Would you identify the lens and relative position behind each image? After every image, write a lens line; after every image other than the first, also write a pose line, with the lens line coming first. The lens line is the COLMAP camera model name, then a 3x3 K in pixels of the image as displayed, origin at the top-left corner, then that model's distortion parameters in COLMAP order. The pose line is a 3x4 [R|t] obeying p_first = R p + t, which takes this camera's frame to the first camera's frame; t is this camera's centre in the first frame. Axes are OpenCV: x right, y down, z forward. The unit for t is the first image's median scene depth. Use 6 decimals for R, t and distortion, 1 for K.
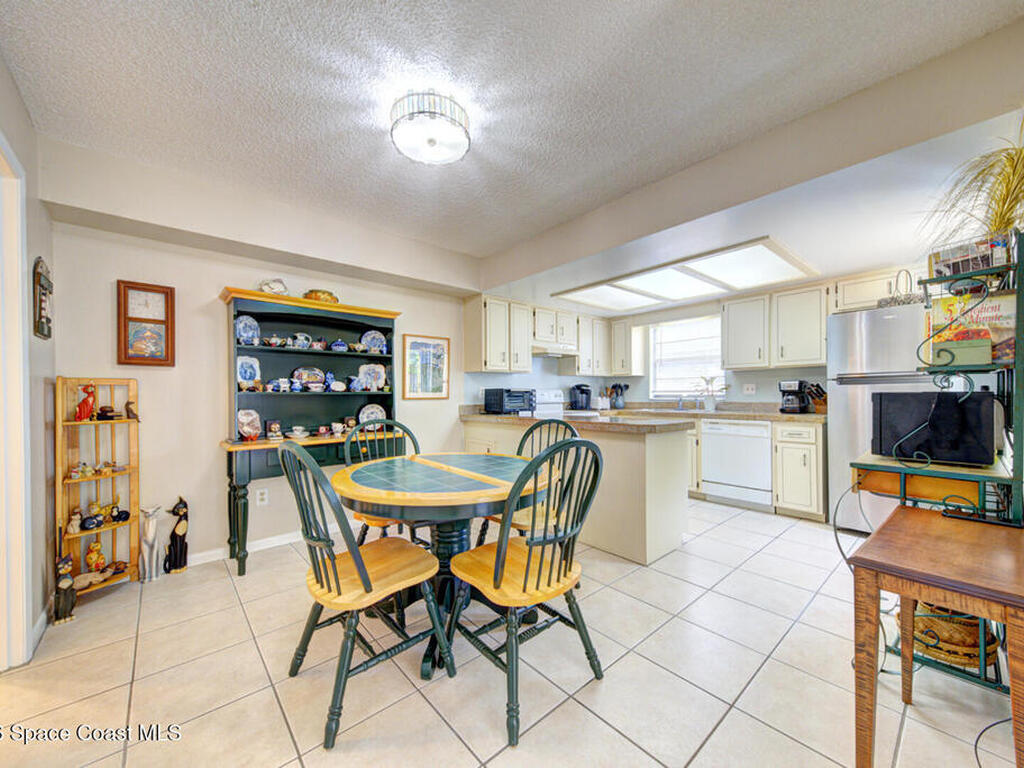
lens RADIAL K [[396.2, 0, 510.3], [0, 396.2, 395.2], [0, 0, 1]] dist [0.019302, 0.000029]
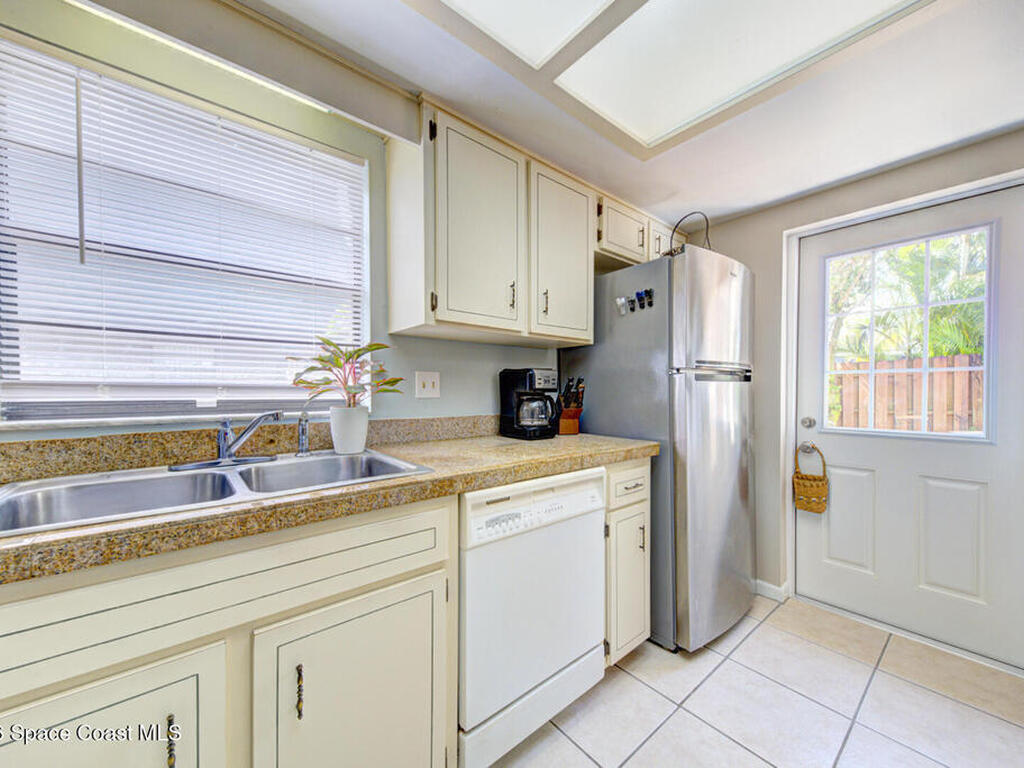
lens RADIAL K [[396.2, 0, 510.3], [0, 396.2, 395.2], [0, 0, 1]] dist [0.019302, 0.000029]
pose [[0.028113, -0.004850, 0.999593, 0.234832], [0.002329, 0.999986, 0.004786, -0.007644], [-0.999602, 0.002193, 0.028124, 1.020550]]
